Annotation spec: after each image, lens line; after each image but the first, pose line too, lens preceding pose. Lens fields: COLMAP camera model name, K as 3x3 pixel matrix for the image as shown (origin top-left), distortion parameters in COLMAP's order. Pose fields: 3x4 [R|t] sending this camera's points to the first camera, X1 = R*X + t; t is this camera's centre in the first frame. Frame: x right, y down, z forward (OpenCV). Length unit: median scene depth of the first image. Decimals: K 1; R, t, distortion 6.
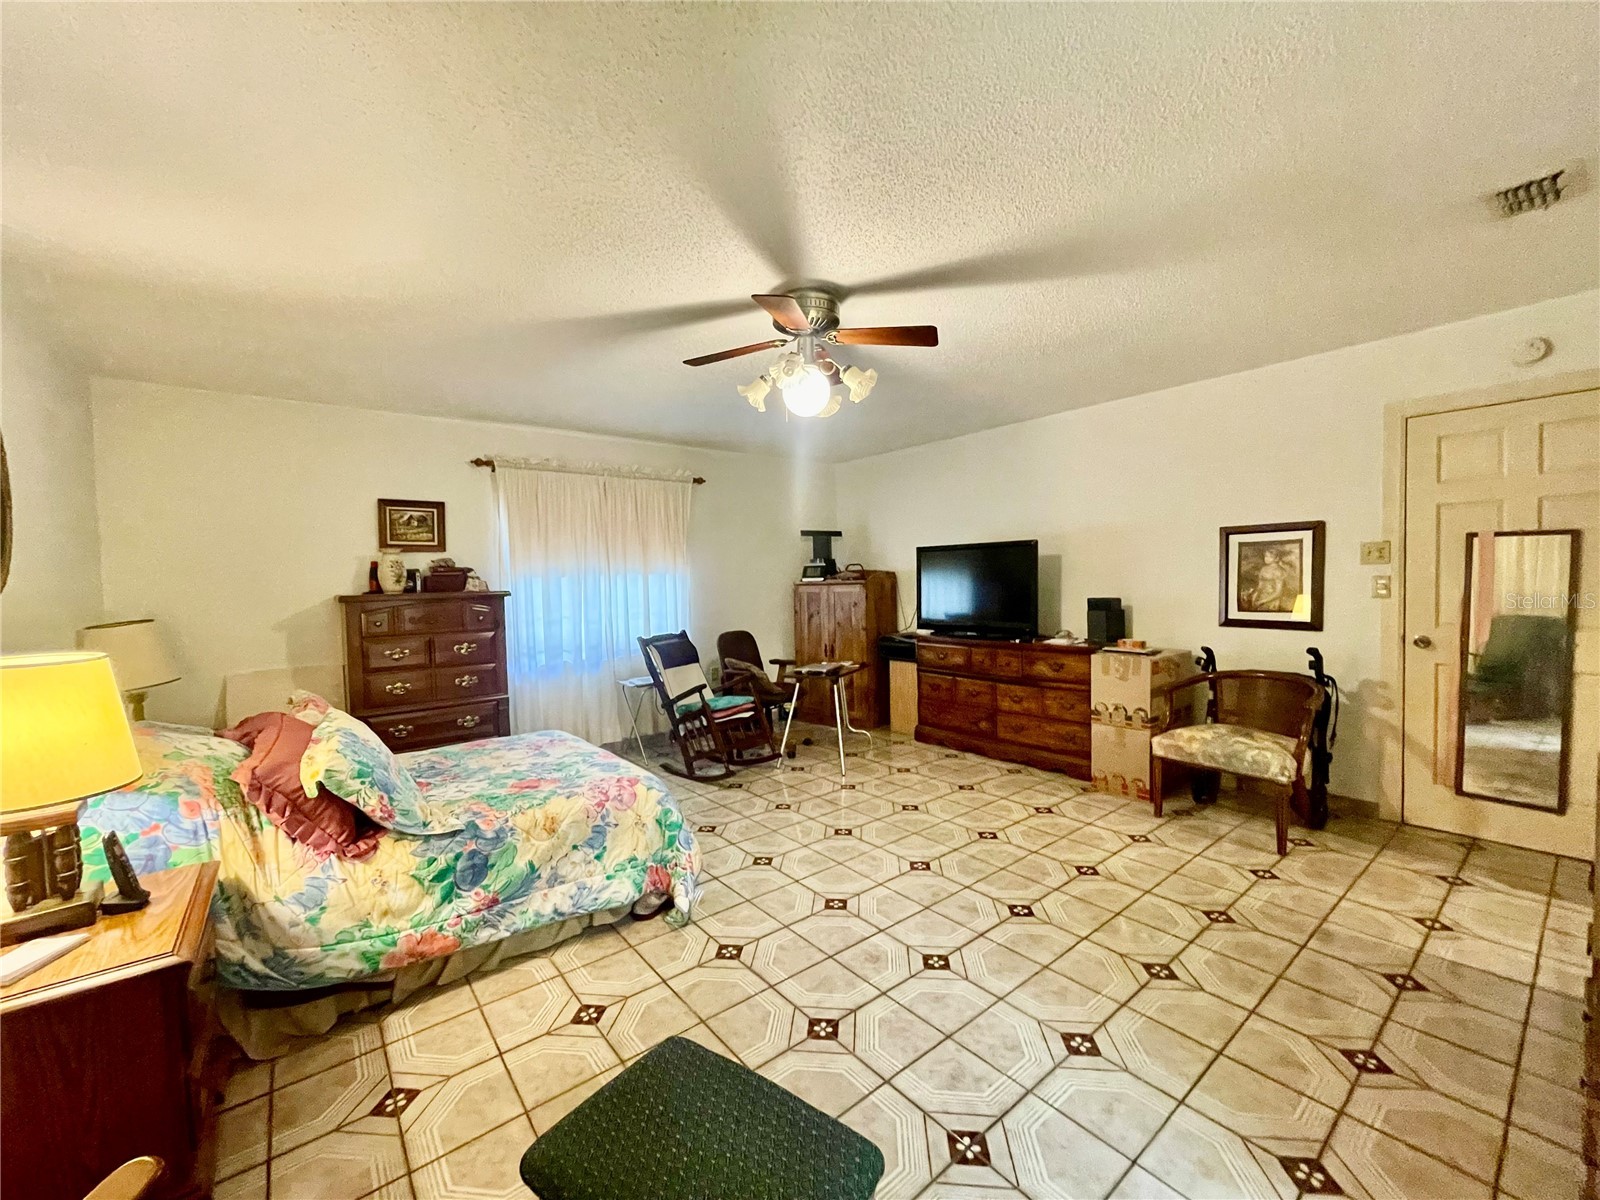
lens RADIAL K [[640.0, 0, 783.0], [0, 640.0, 603.8], [0, 0, 1]] dist [0.000210, 0.002057]
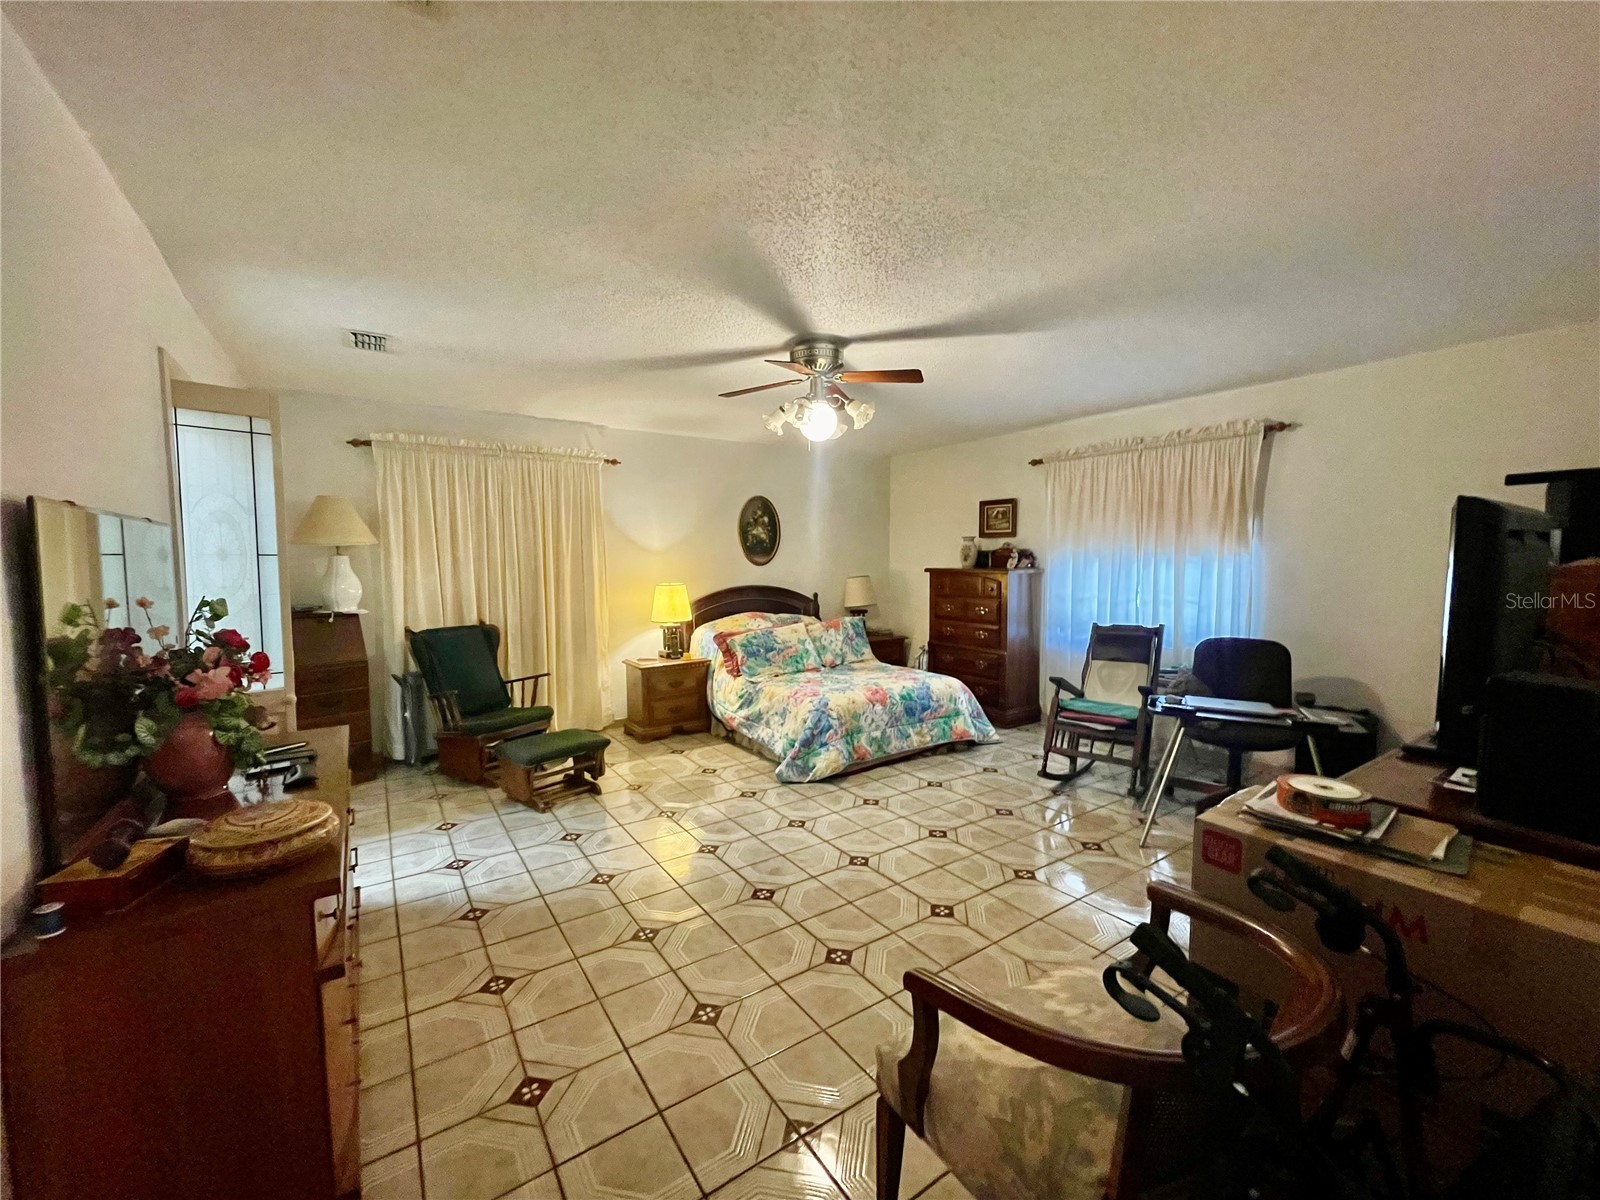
lens RADIAL K [[640.0, 0, 796.3], [0, 640.0, 601.3], [0, 0, 1]] dist [0.000210, 0.002057]
pose [[-0.058341, 0.093995, -0.993862, 1.402178], [-0.034325, 0.994780, 0.096097, -0.106987], [0.997706, 0.039721, -0.054810, 1.114961]]
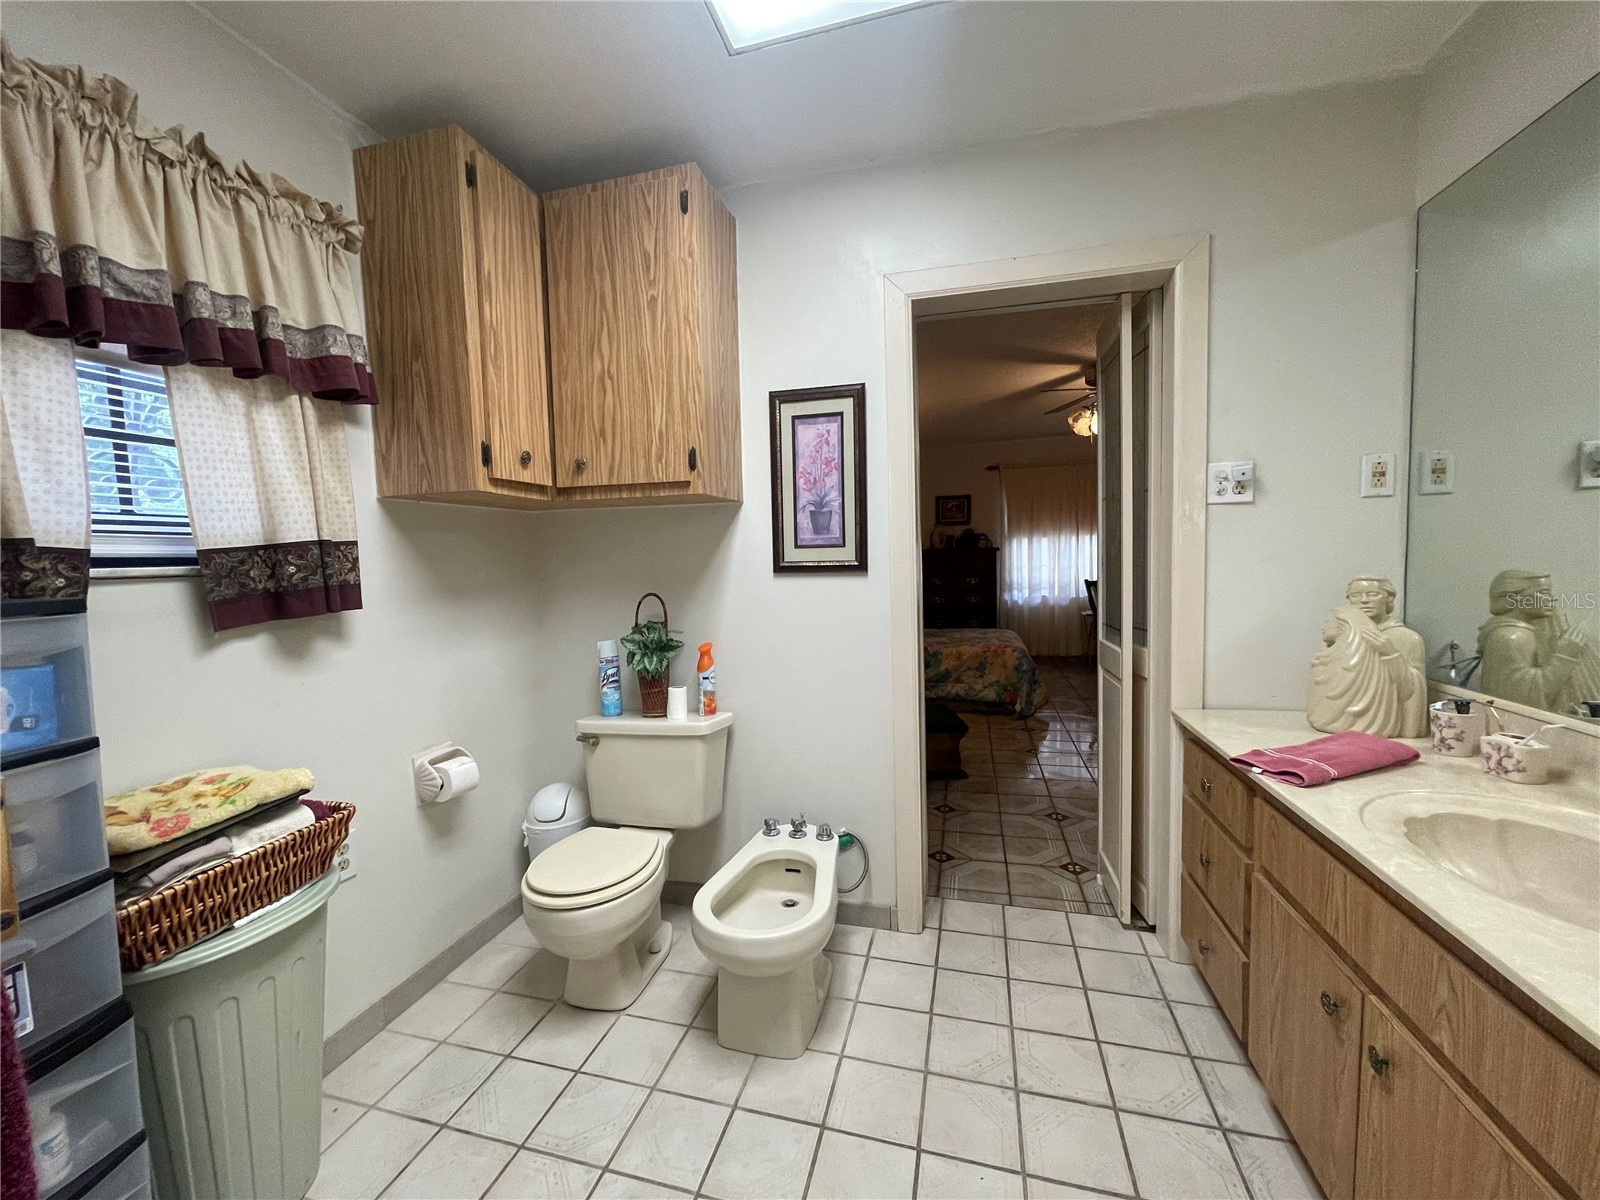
lens RADIAL K [[640.0, 0, 789.2], [0, 640.0, 602.4], [0, 0, 1]] dist [0.000210, 0.002057]
pose [[0.604681, 0.062687, -0.793997, 0.933460], [-0.019617, 0.997768, 0.063836, 0.043859], [0.796226, -0.023025, 0.604561, -0.699097]]
